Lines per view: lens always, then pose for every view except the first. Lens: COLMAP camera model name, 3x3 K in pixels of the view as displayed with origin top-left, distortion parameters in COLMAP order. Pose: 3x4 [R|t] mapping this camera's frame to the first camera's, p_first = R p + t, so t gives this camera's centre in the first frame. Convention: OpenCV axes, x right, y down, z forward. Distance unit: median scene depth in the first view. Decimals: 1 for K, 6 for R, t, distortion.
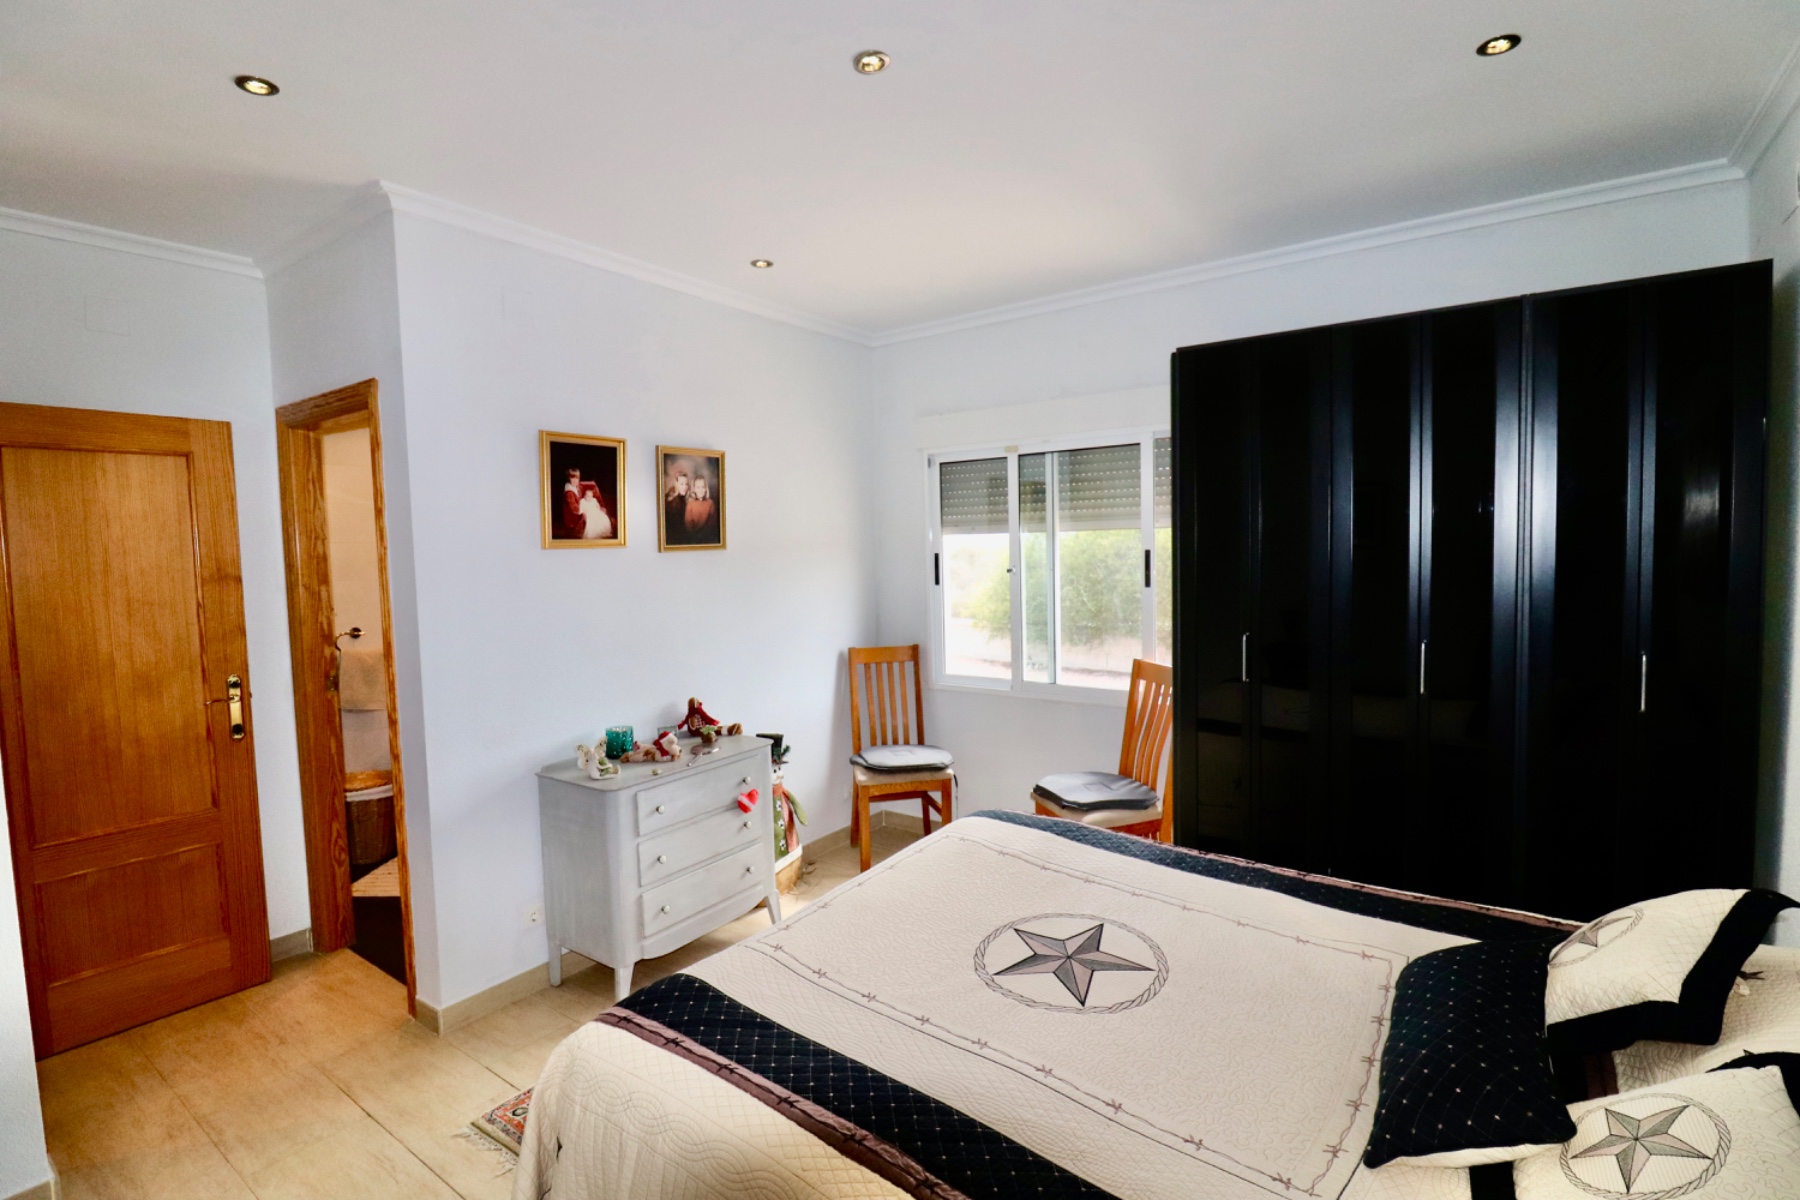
lens RADIAL K [[842.6, 0, 905.0], [0, 842.6, 601.0], [0, 0, 1]] dist [0.000712, -0.014276]
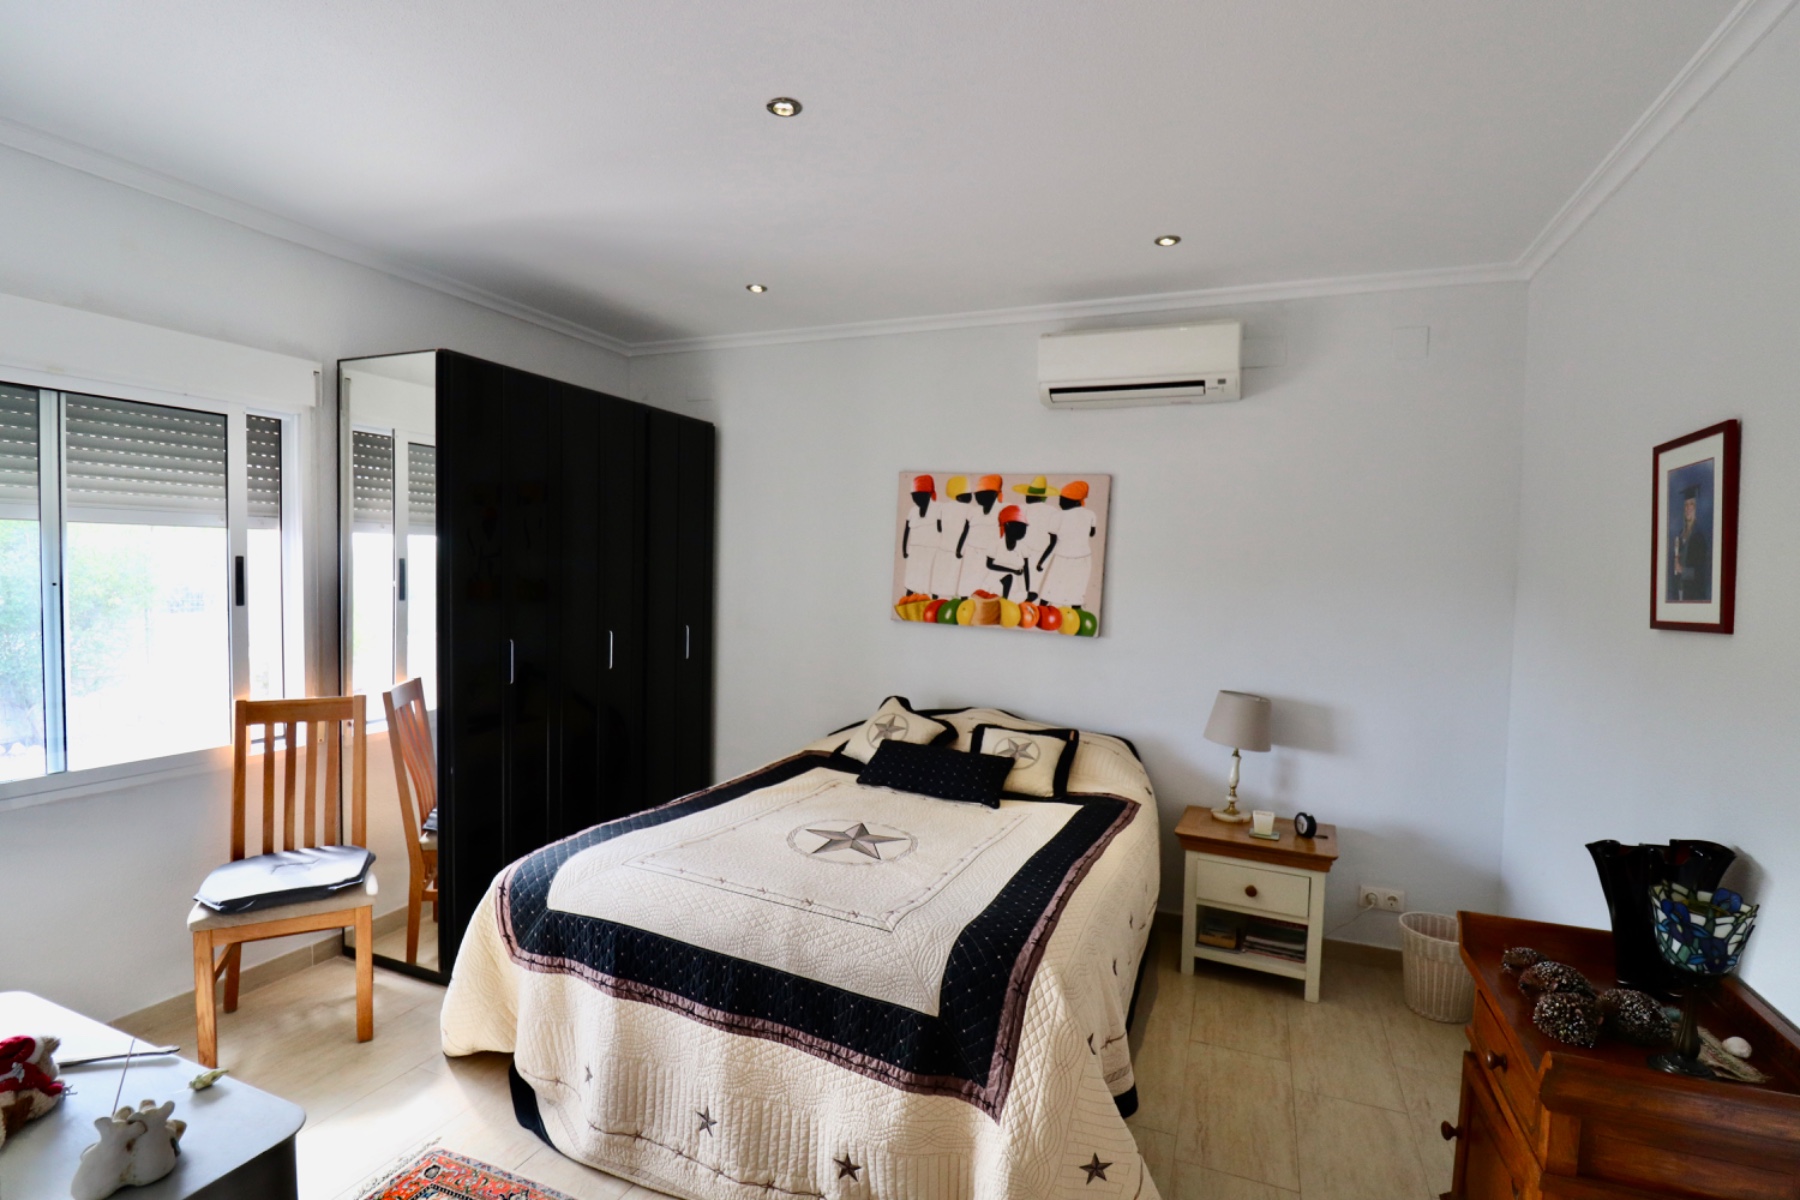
lens RADIAL K [[842.6, 0, 905.0], [0, 842.6, 601.0], [0, 0, 1]] dist [0.000712, -0.014276]
pose [[-0.251456, -0.021420, 0.967632, -1.013416], [0.044310, 0.998452, 0.033617, -0.033599], [-0.966854, 0.051329, -0.250118, 1.019954]]
